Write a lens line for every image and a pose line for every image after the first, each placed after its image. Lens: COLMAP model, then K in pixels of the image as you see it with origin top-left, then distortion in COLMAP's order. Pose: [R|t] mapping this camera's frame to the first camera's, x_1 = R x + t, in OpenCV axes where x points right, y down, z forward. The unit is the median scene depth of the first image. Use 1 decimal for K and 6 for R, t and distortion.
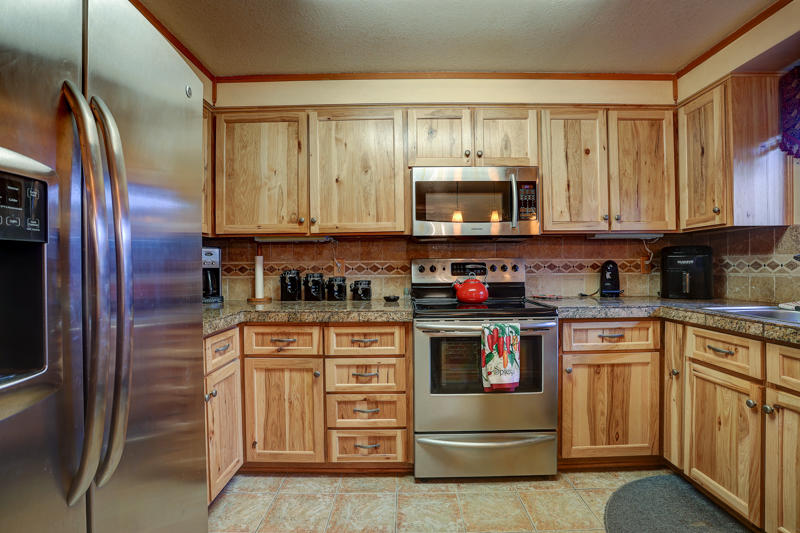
lens RADIAL K [[394.0, 0, 397.7], [0, 394.0, 270.0], [0, 0, 1]] dist [-0.053482, 0.011489]
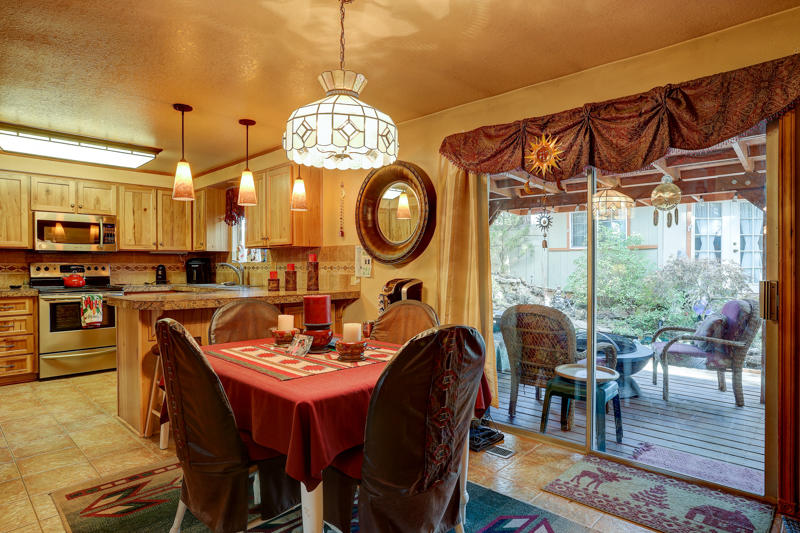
lens RADIAL K [[461.2, 0, 419.8], [0, 461.2, 269.3], [0, 0, 1]] dist [-0.057123, 0.024484]
pose [[0.660397, 0.003125, 0.750911, -0.341050], [0.002474, 0.999977, -0.006337, 0.018301], [-0.750913, 0.006042, 0.660374, -1.682104]]
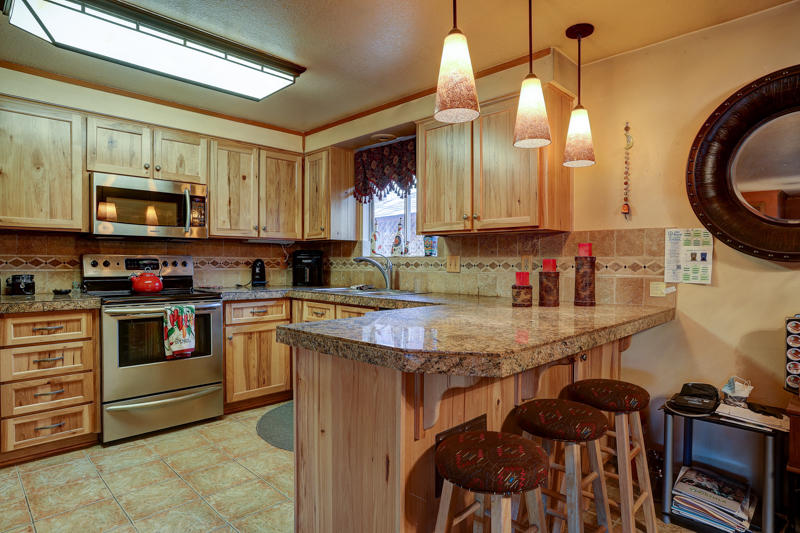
lens RADIAL K [[461.2, 0, 417.7], [0, 461.2, 269.5], [0, 0, 1]] dist [-0.057123, 0.024484]
pose [[0.680295, 0.002762, 0.732934, -0.277312], [-0.006020, 0.999980, 0.001819, 0.006390], [-0.732914, -0.005650, 0.680298, -0.553869]]
